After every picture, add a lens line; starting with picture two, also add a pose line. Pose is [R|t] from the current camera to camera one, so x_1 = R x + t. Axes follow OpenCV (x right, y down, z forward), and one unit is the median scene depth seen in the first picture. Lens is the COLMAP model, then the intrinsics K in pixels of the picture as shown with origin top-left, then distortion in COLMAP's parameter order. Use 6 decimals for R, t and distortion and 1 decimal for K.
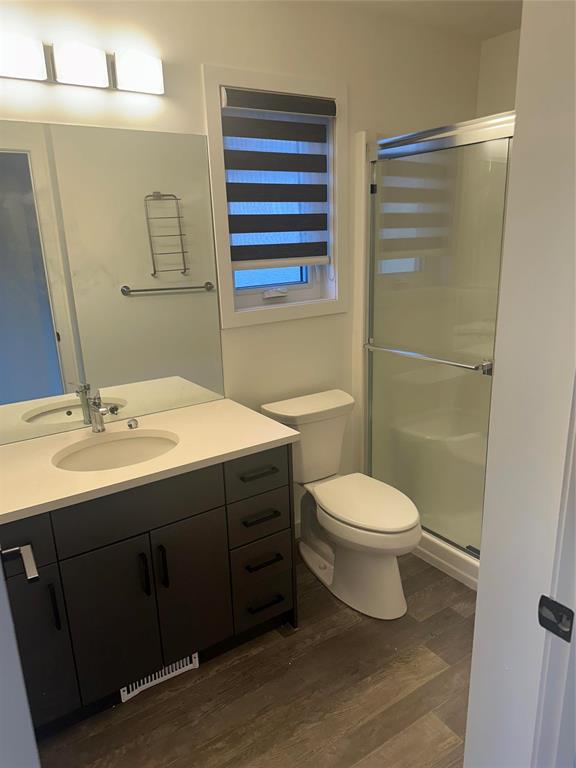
lens RADIAL K [[540.4, 0, 287.0], [0, 540.4, 395.5], [0, 0, 1]] dist [0.066845, -0.080975]
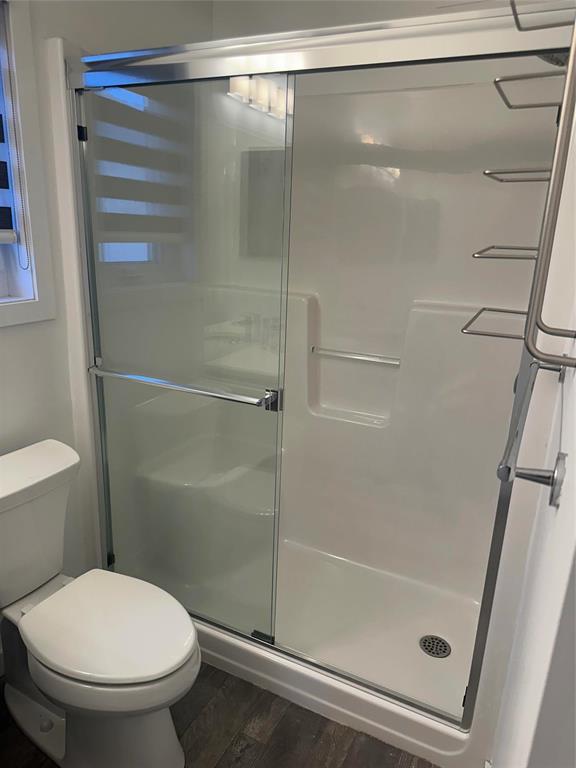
lens RADIAL K [[540.4, 0, 287.0], [0, 540.4, 395.5], [0, 0, 1]] dist [0.066845, -0.080975]
pose [[0.878725, -0.076594, 0.471142, 0.039111], [0.067288, 0.997062, 0.036596, -0.068504], [-0.472561, -0.000456, 0.881298, 0.292562]]
